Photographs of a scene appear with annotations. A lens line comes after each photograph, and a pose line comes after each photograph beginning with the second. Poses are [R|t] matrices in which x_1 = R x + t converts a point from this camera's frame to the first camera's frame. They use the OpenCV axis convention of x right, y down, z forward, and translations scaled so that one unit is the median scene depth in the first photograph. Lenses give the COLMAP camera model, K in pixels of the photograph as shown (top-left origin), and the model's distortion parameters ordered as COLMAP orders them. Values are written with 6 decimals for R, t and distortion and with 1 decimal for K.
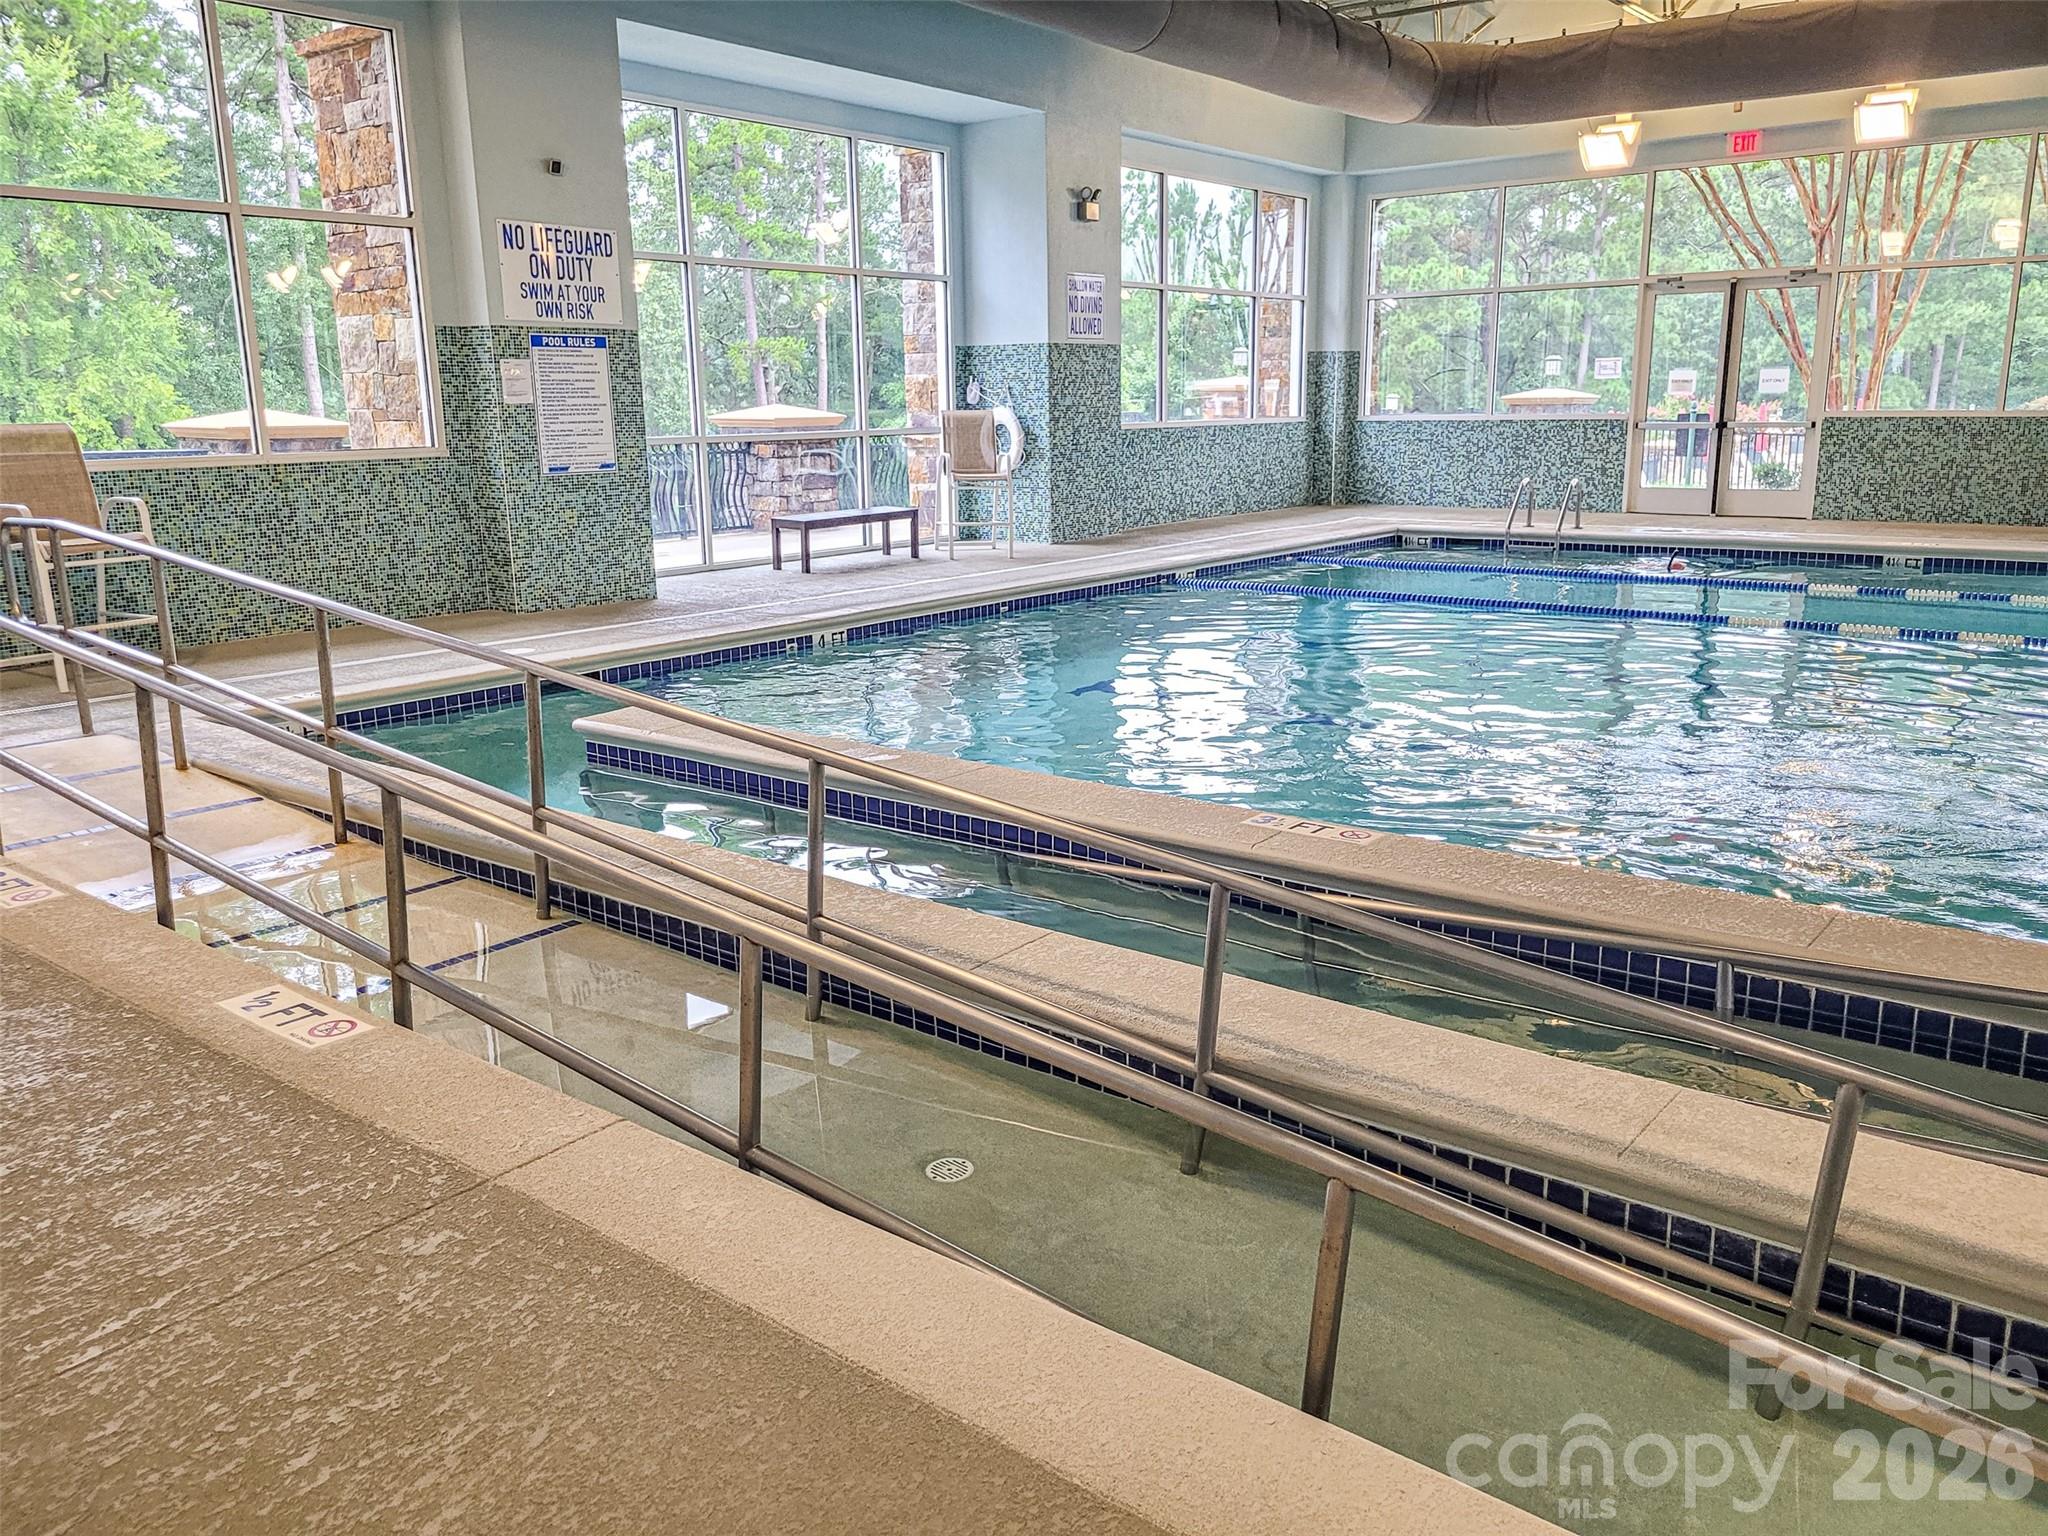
lens RADIAL K [[1550.9, 0, 1038.4], [0, 1550.9, 769.0], [0, 0, 1]] dist [0.022073, -0.004068]
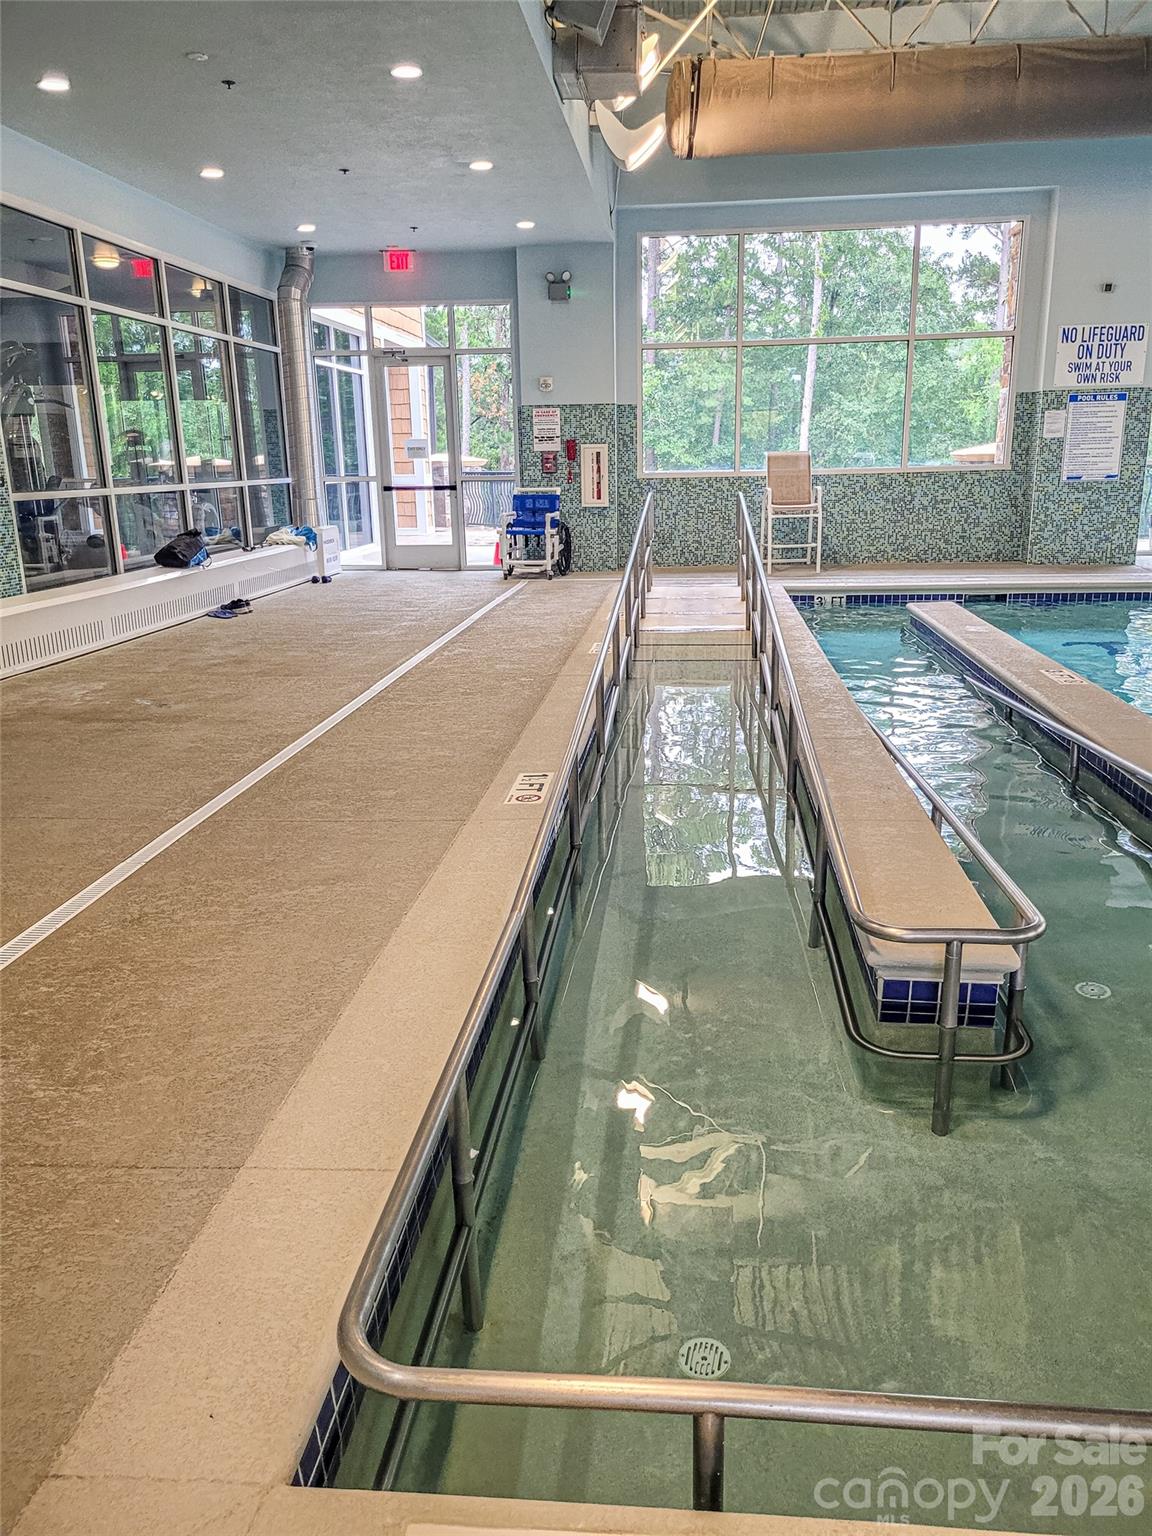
lens RADIAL K [[1163.2, 0, 581.6], [0, 1163.2, 772.6], [0, 0, 1]] dist [0.022073, -0.004068]
pose [[0.546144, 0.221799, -0.807794, 0.477160], [-0.181878, 0.972703, 0.144112, 0.024927], [0.817708, 0.068214, 0.571577, -0.100634]]
